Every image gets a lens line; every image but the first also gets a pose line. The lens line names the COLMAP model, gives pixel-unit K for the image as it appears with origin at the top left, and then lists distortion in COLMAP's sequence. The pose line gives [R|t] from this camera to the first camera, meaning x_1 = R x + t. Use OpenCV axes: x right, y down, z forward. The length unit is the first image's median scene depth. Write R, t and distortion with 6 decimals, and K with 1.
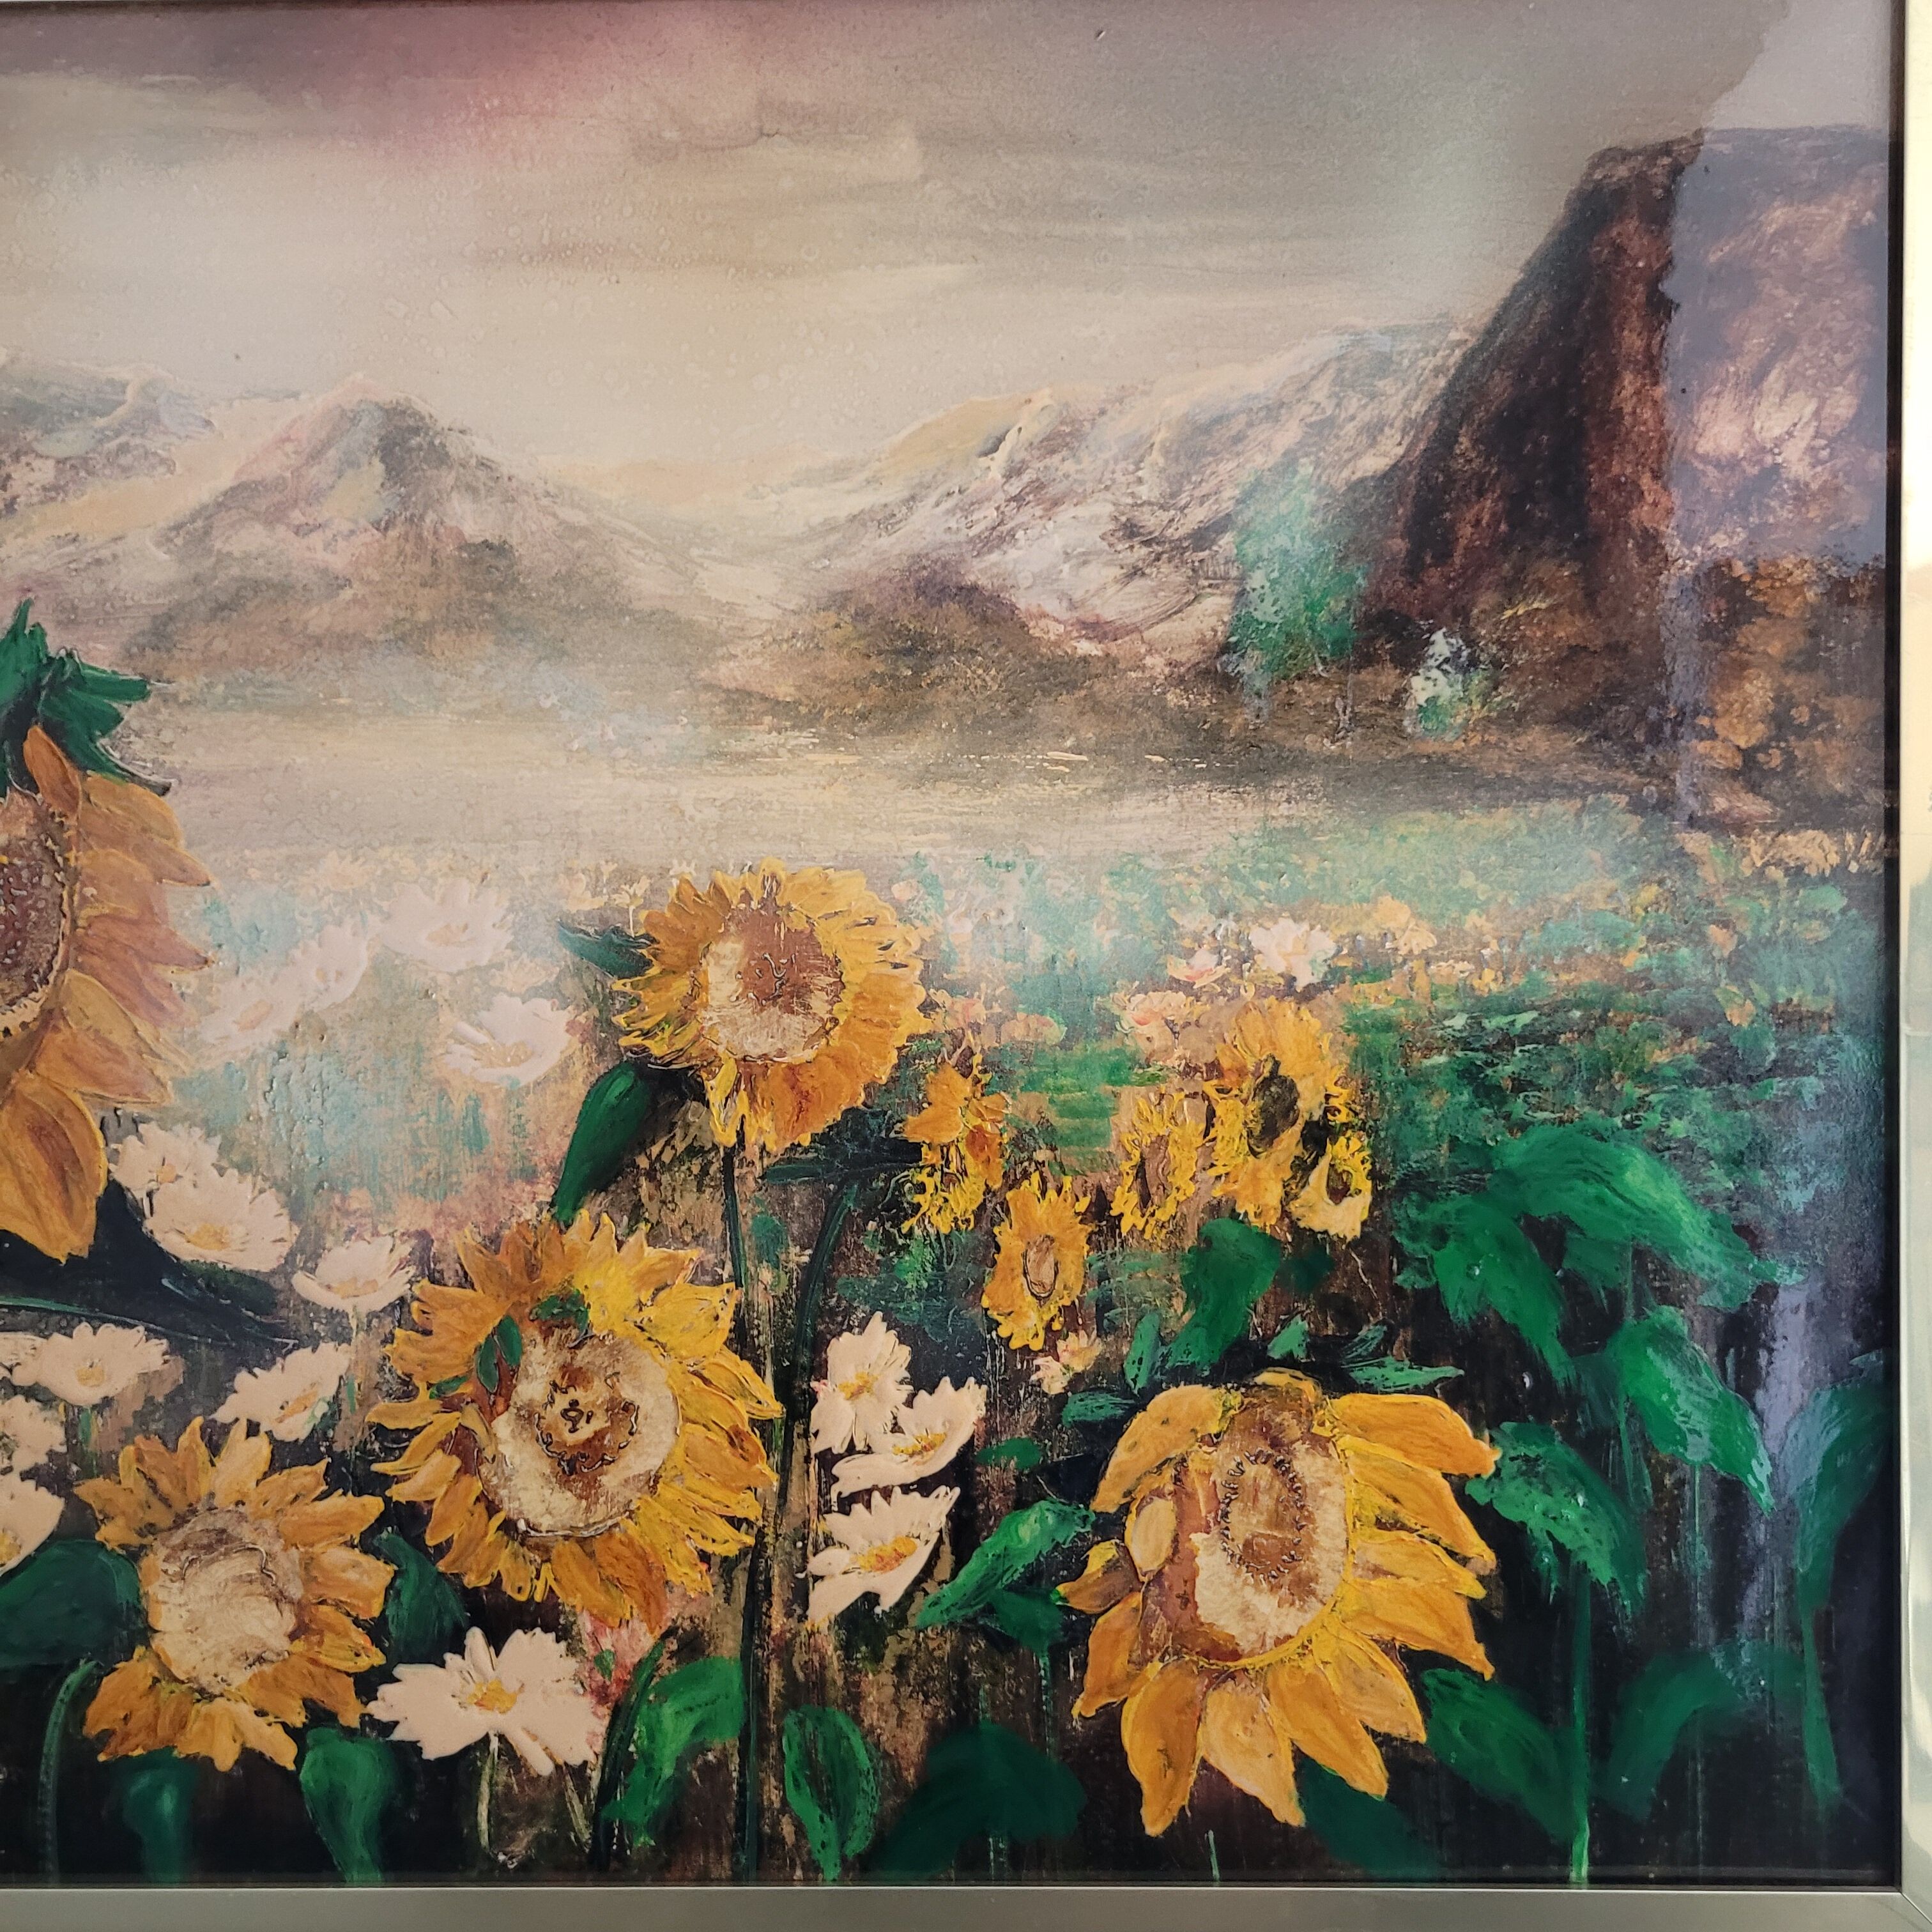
lens RADIAL K [[1952.9, 0, 963.4], [0, 1952.9, 972.8], [0, 0, 1]] dist [0.021740, -0.001872]
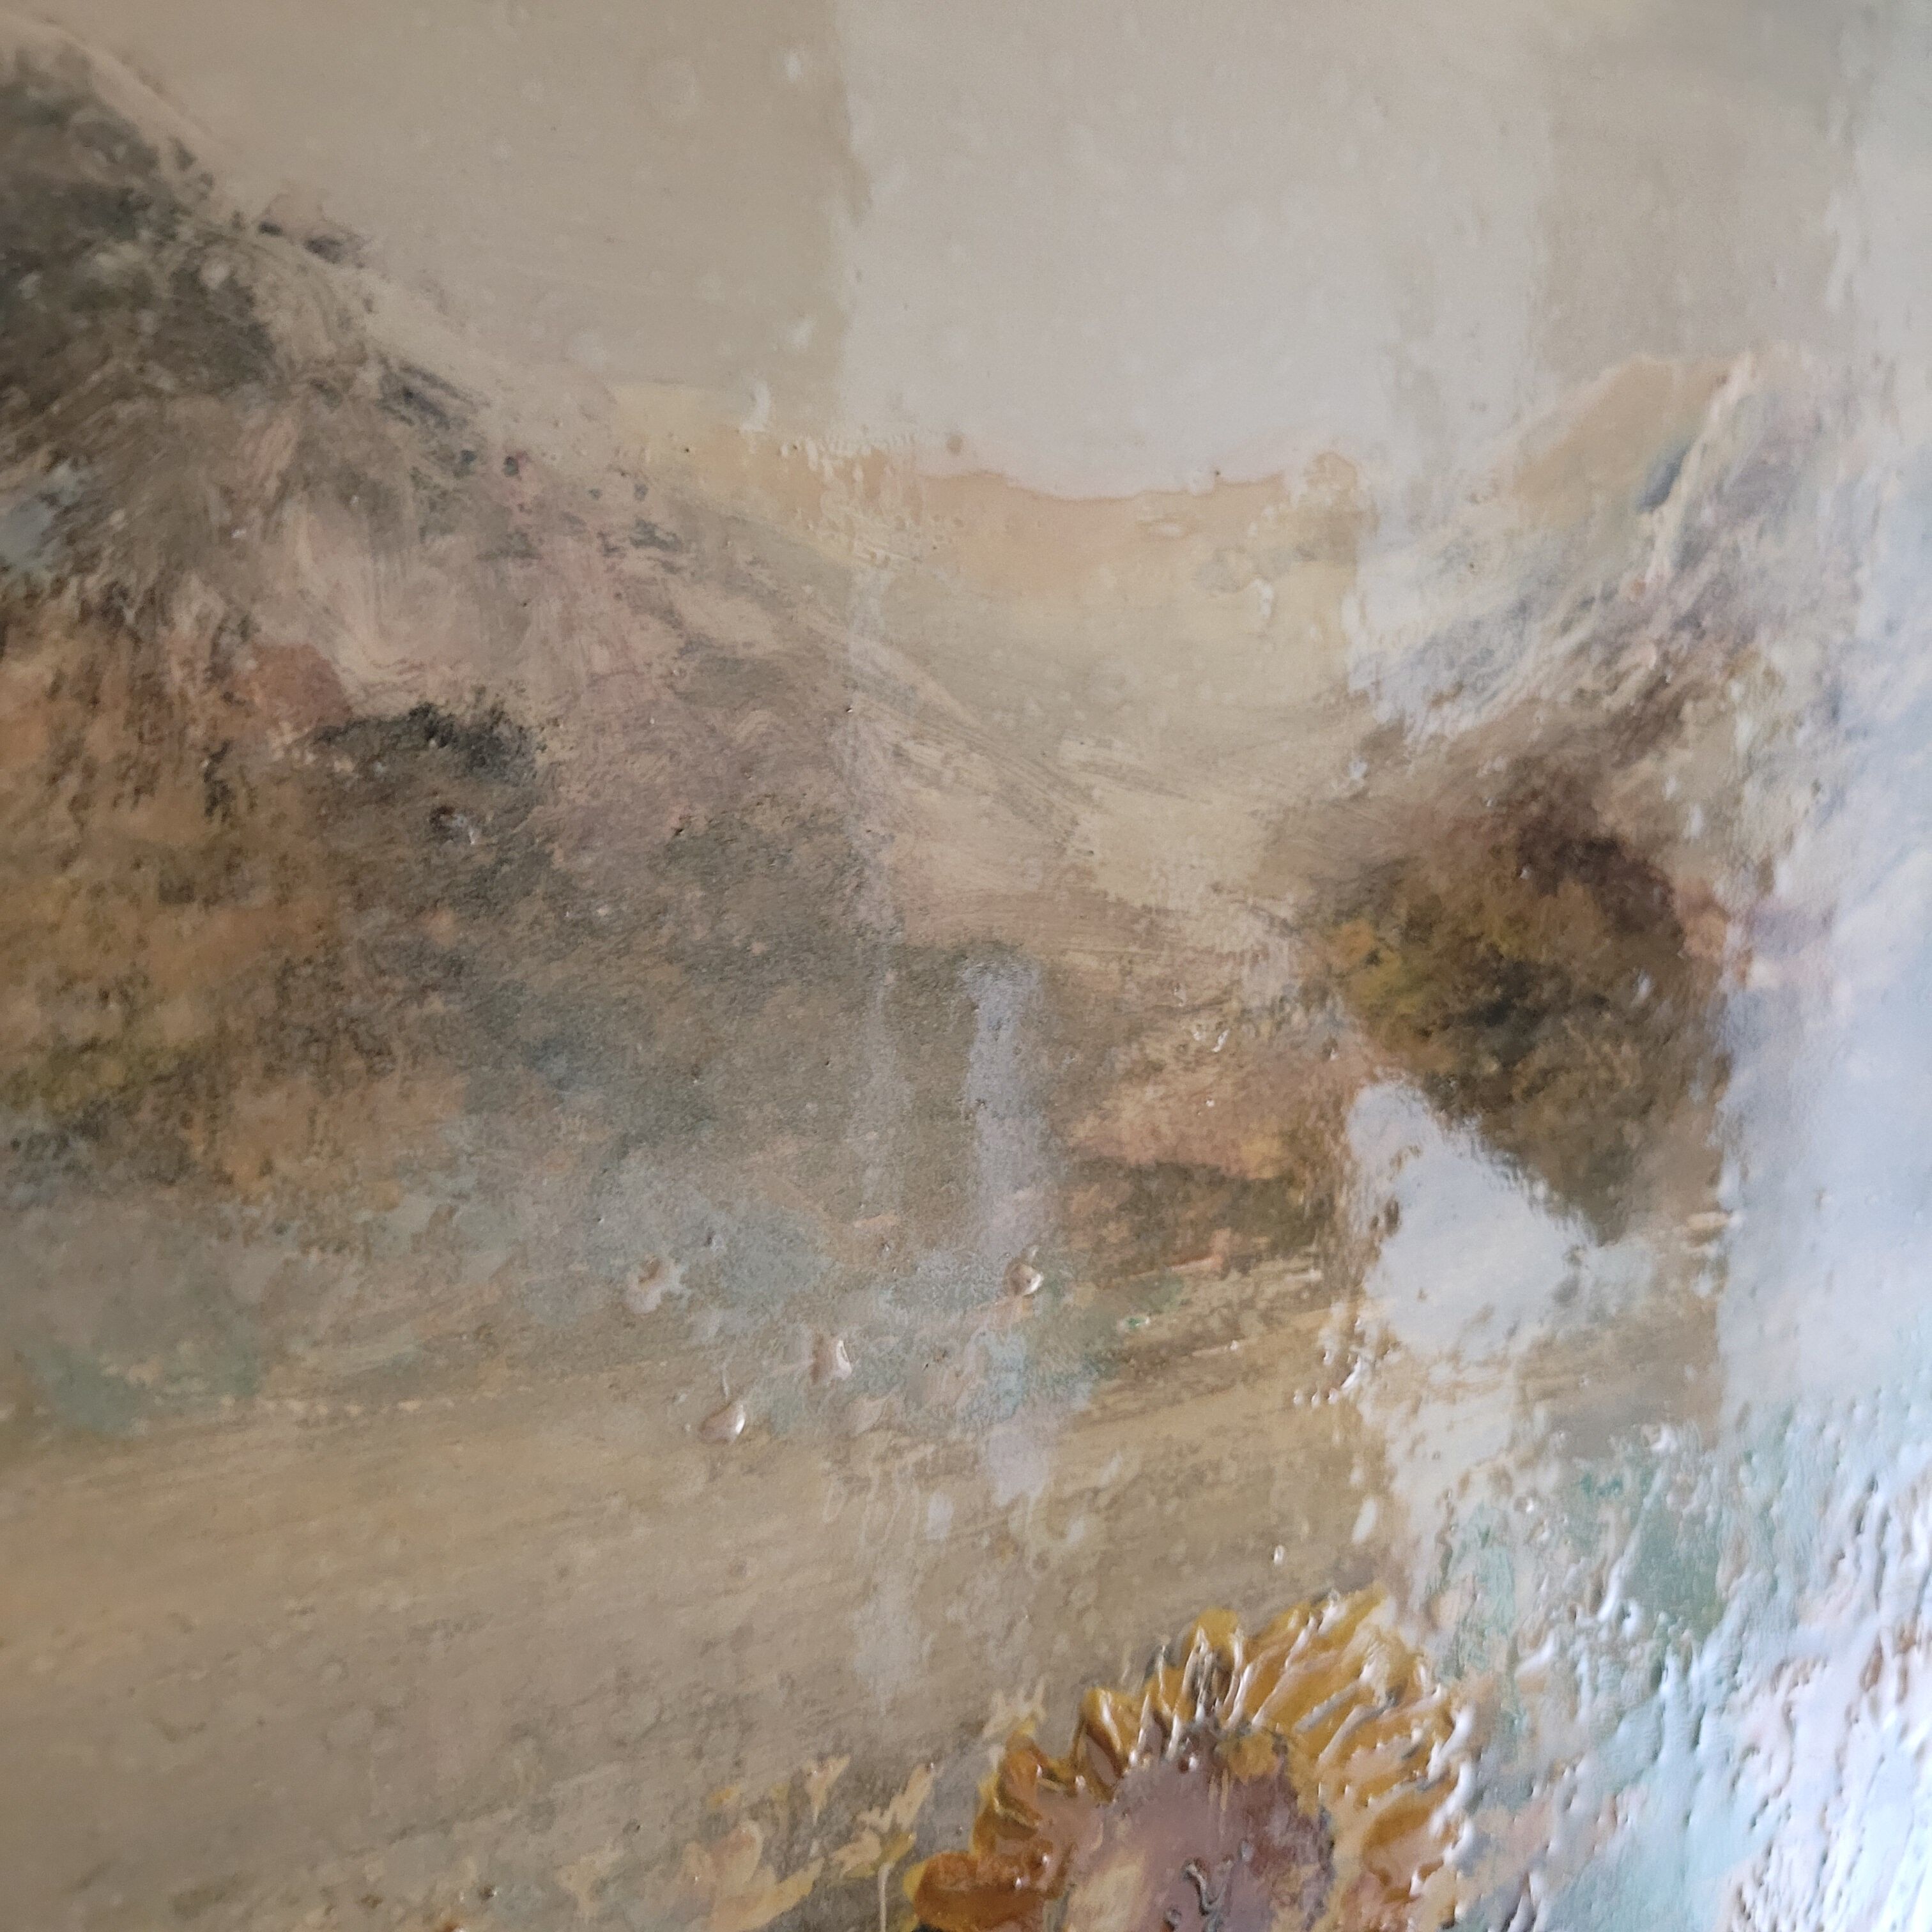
lens RADIAL K [[2035.3, 0, 964.9], [0, 2035.3, 989.2], [0, 0, 1]] dist [-0.009395, -0.008085]
pose [[0.785881, -0.076845, 0.613585, -0.350568], [-0.005660, 0.991313, 0.131400, -0.218598], [-0.618352, -0.106737, 0.778619, 0.746779]]
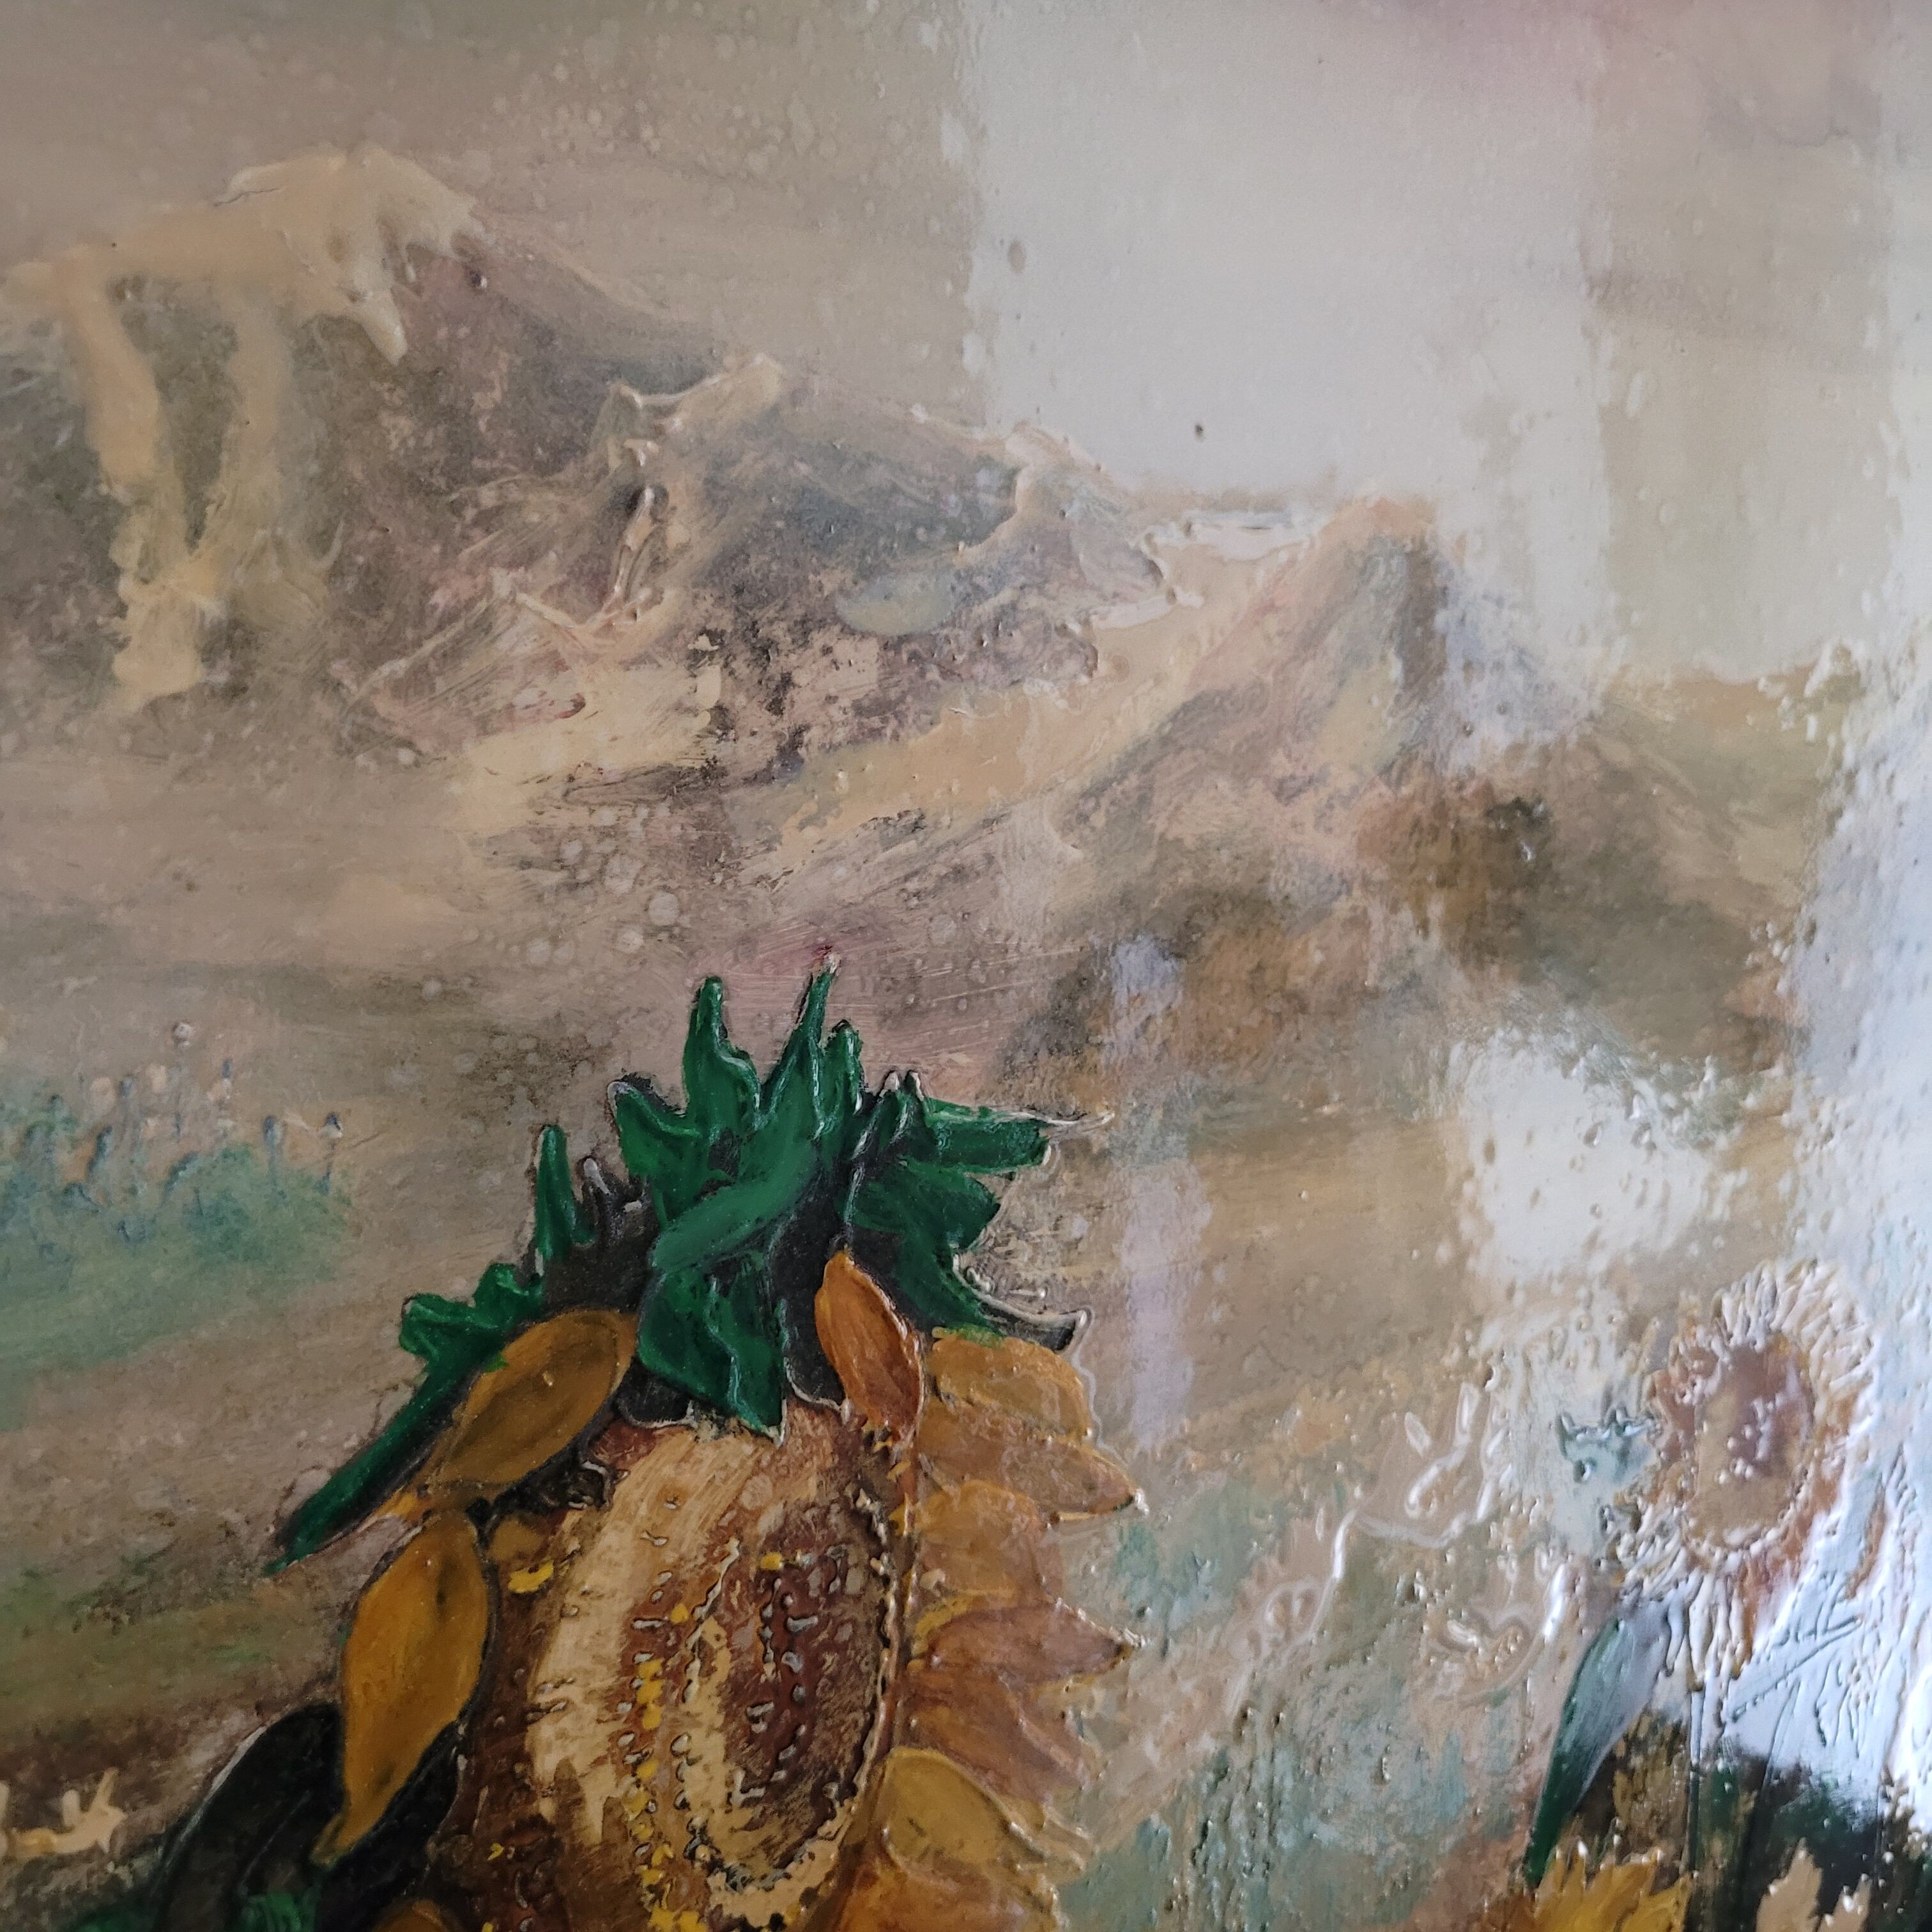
lens RADIAL K [[2035.0, 0, 966.6], [0, 2035.0, 958.6], [0, 0, 1]] dist [0.000840, 0.002332]
pose [[0.783545, -0.083070, 0.615757, -0.725942], [0.003849, 0.991652, 0.128882, -0.249730], [-0.621323, -0.098615, 0.777324, 0.637915]]
